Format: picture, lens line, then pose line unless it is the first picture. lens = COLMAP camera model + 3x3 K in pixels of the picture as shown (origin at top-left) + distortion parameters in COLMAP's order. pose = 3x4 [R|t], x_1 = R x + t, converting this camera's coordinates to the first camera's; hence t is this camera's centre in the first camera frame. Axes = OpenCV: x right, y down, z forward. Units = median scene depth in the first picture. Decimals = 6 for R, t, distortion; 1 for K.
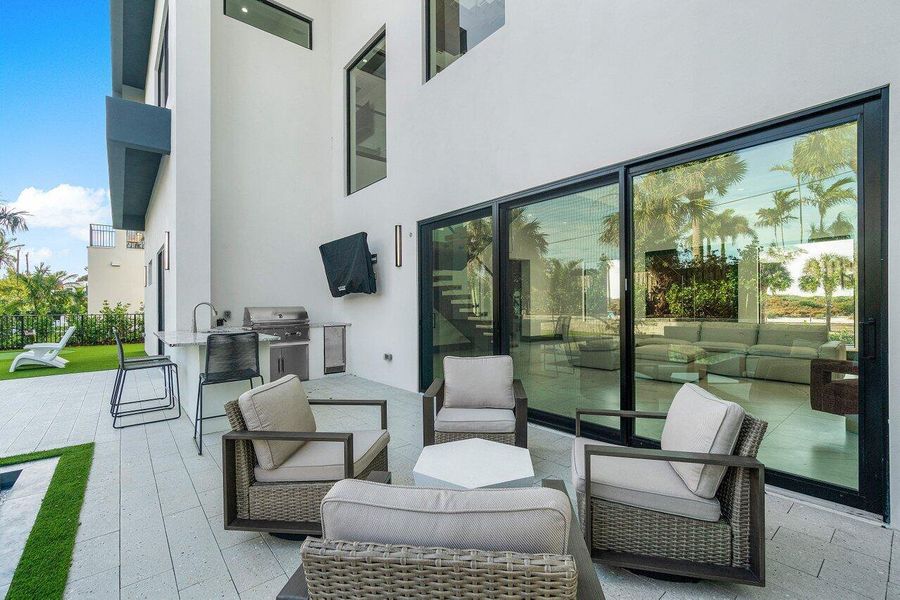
lens RADIAL K [[393.3, 0, 446.0], [0, 393.3, 305.9], [0, 0, 1]] dist [0.000587, 0.000034]
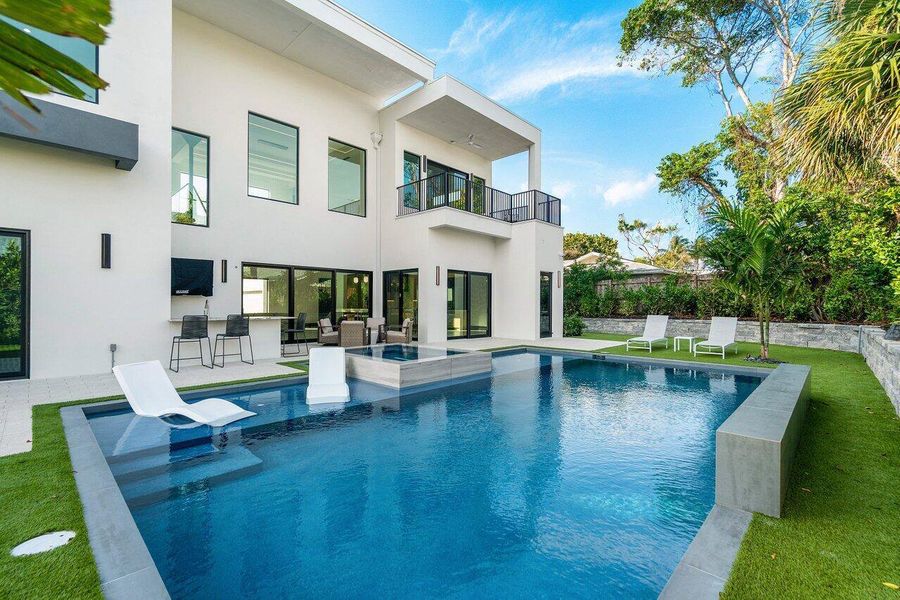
lens RADIAL K [[397.4, 0, 449.1], [0, 397.4, 291.9], [0, 0, 1]] dist [0.009399, 0.000654]
pose [[-0.108123, 0.042639, 0.993223, -1.026653], [0.004660, 0.999091, -0.042384, 0.013087], [-0.994127, 0.000045, -0.108223, 0.084533]]
